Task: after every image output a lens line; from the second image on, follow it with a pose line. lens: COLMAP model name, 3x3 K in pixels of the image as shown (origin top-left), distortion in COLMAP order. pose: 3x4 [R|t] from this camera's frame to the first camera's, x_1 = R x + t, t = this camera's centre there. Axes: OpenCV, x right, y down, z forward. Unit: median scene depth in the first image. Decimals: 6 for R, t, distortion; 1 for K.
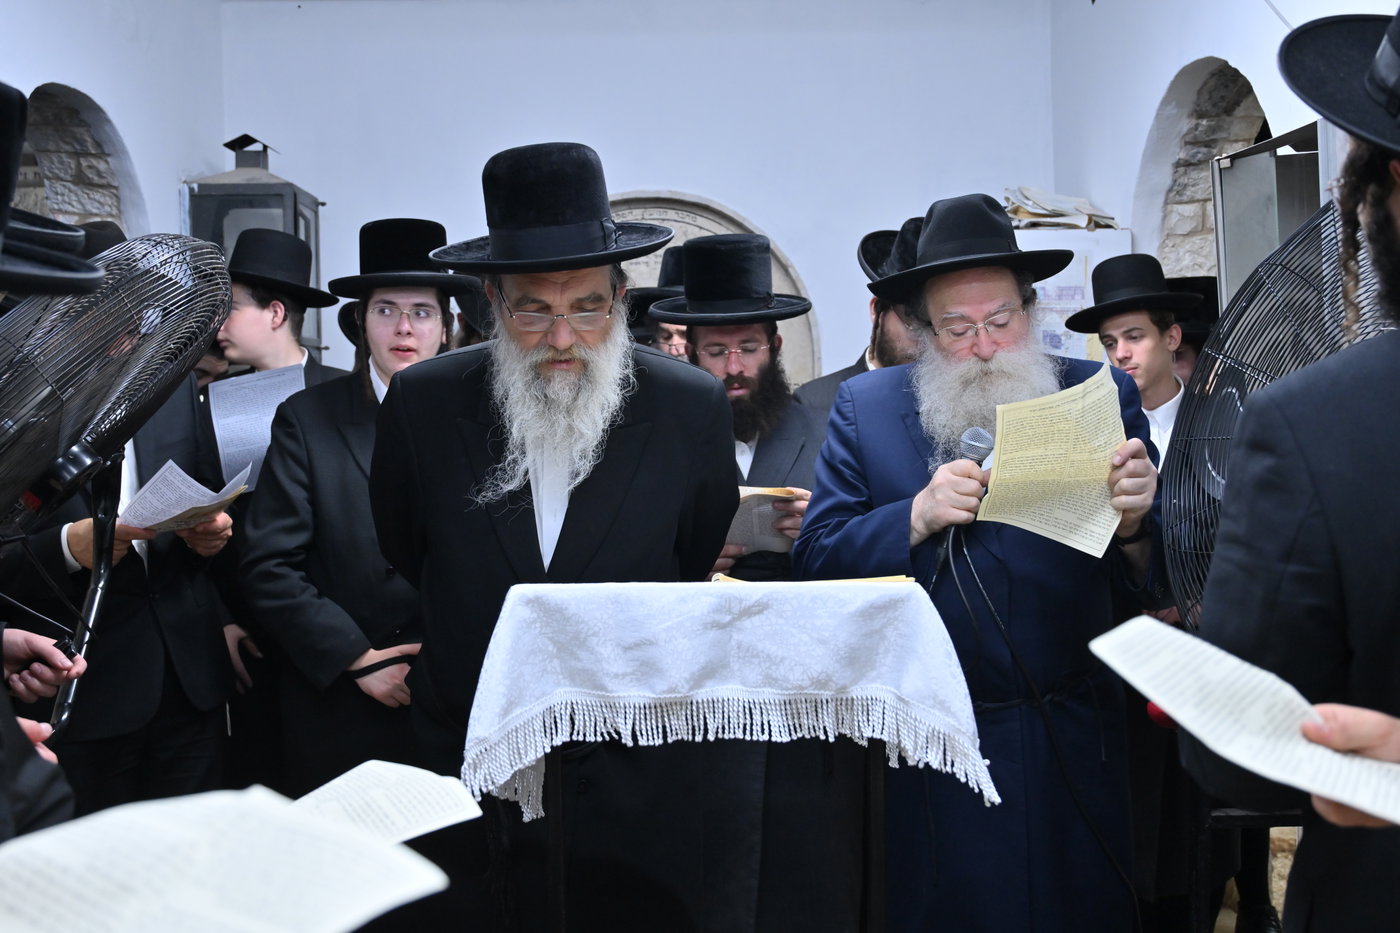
lens RADIAL K [[1557.4, 0, 701.4], [0, 1557.4, 464.6], [0, 0, 1]] dist [-0.001949, 0.000000]
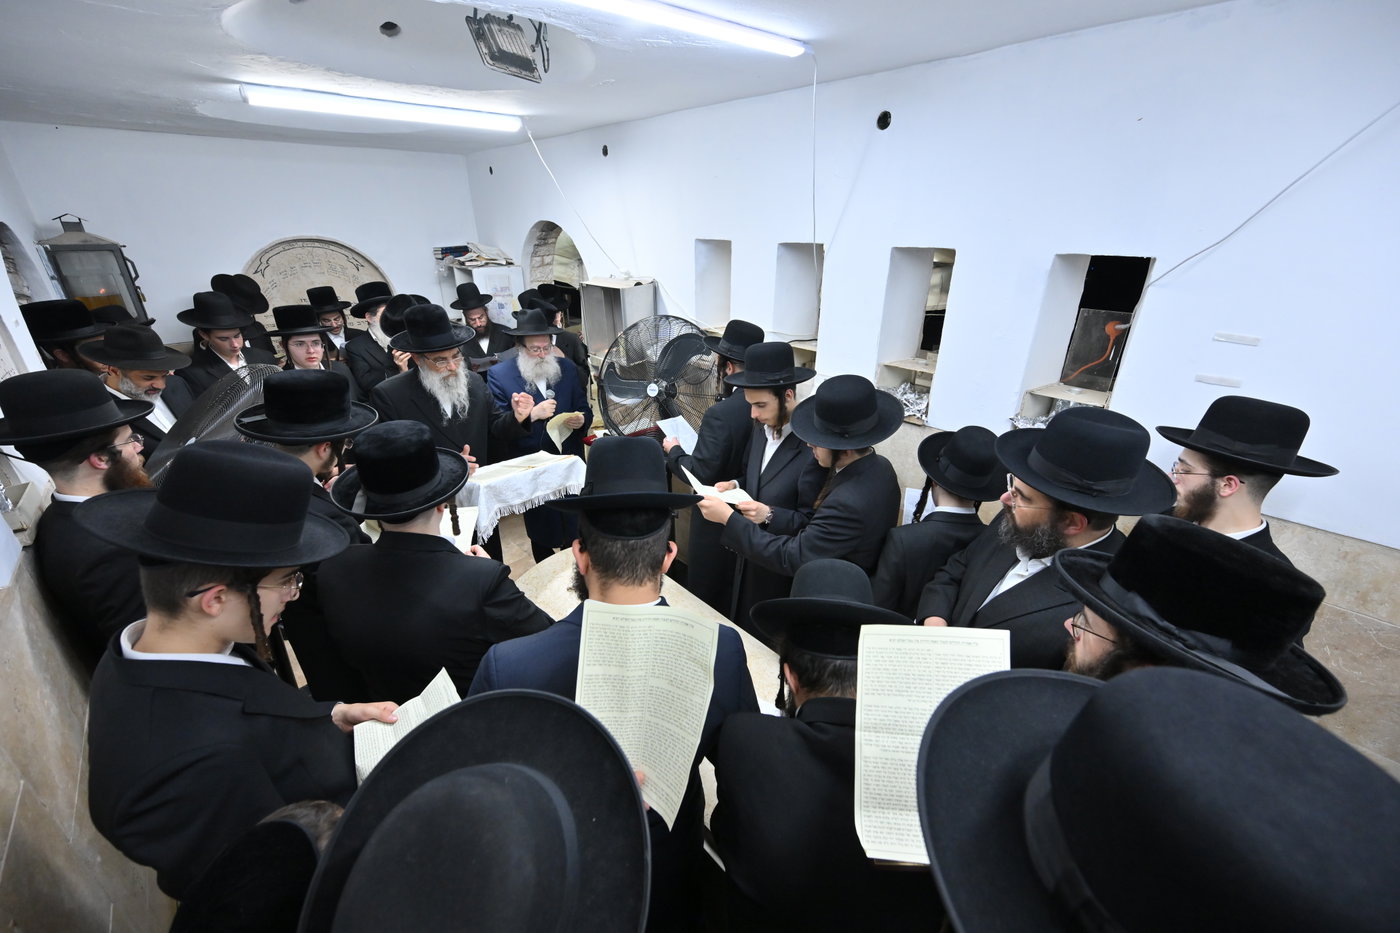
lens RADIAL K [[581.4, 0, 697.8], [0, 581.4, 470.9], [0, 0, 1]] dist [-0.000321, -0.000049]
pose [[0.746501, -0.256226, 0.614073, -0.389483], [0.002595, 0.923997, 0.382390, -0.319236], [-0.665380, -0.283861, 0.690429, -0.175001]]
